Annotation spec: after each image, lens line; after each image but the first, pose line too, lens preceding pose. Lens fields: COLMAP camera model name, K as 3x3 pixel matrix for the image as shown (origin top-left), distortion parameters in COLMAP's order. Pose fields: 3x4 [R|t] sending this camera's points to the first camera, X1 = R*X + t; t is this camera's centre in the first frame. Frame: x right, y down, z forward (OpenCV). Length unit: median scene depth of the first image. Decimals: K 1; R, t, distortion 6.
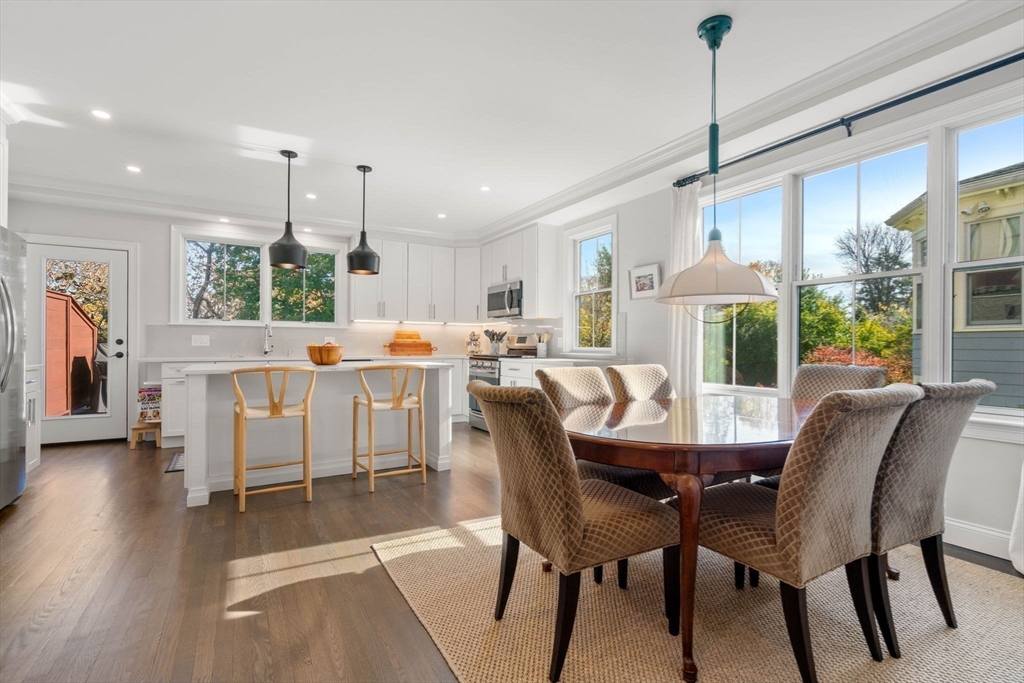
lens RADIAL K [[468.8, 0, 514.0], [0, 468.8, 342.7], [0, 0, 1]] dist [-0.000051, 0.000169]
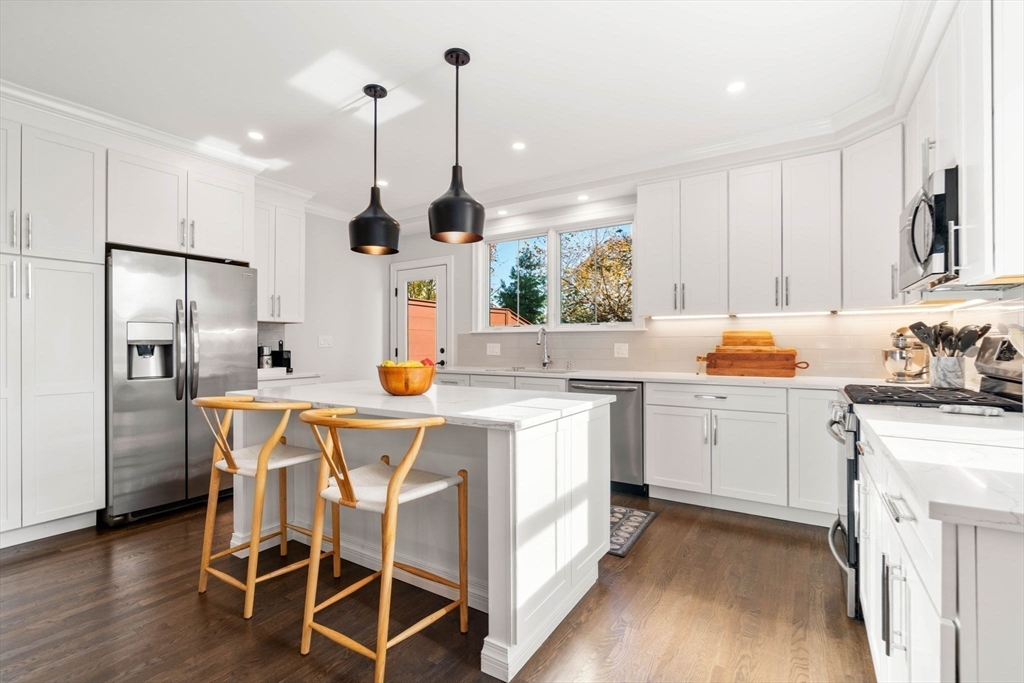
lens RADIAL K [[468.8, 0, 514.0], [0, 468.8, 342.7], [0, 0, 1]] dist [-0.000051, 0.000169]
pose [[0.460081, -0.007052, -0.887849, 0.174145], [0.006641, 0.999968, -0.004501, -0.013791], [0.887852, -0.003825, 0.460113, 0.636114]]
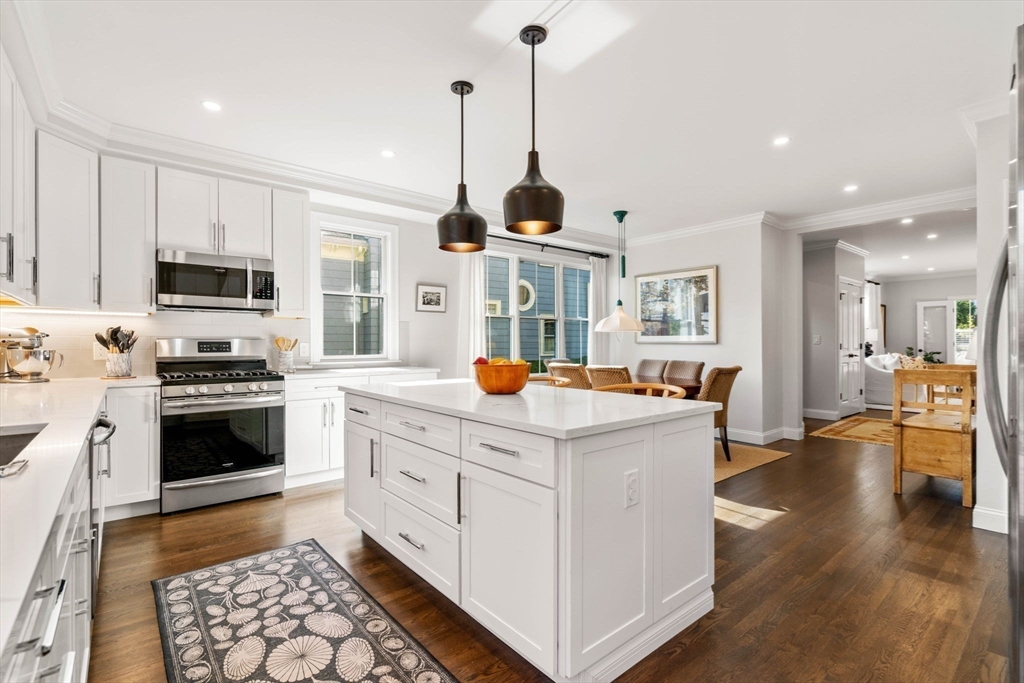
lens RADIAL K [[474.9, 0, 518.1], [0, 474.9, 347.1], [0, 0, 1]] dist [0.002544, 0.000227]
pose [[-0.164006, -0.007137, 0.986434, -0.787560], [0.000414, 0.999973, 0.007304, -0.012243], [-0.986459, 0.001606, -0.163999, 0.824880]]
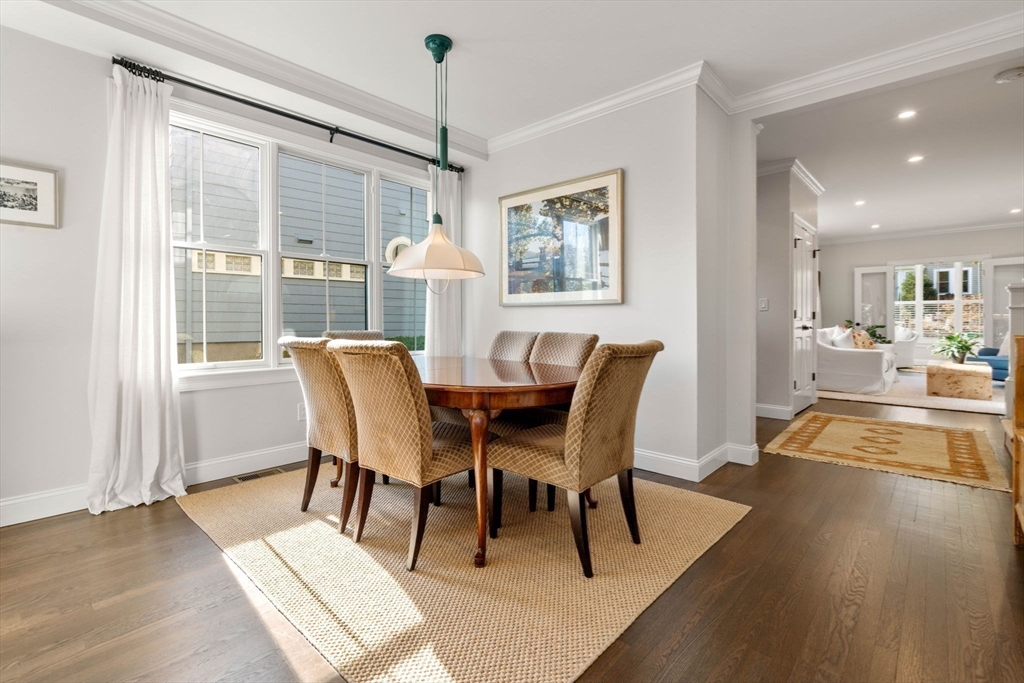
lens RADIAL K [[477.7, 0, 516.8], [0, 477.7, 322.7], [0, 0, 1]] dist [-0.001696, 0.000359]
pose [[-0.302801, -0.003203, 0.953048, -0.341949], [-0.002764, 0.999993, 0.002483, 0.012767], [-0.953050, -0.001882, -0.302808, 0.516593]]
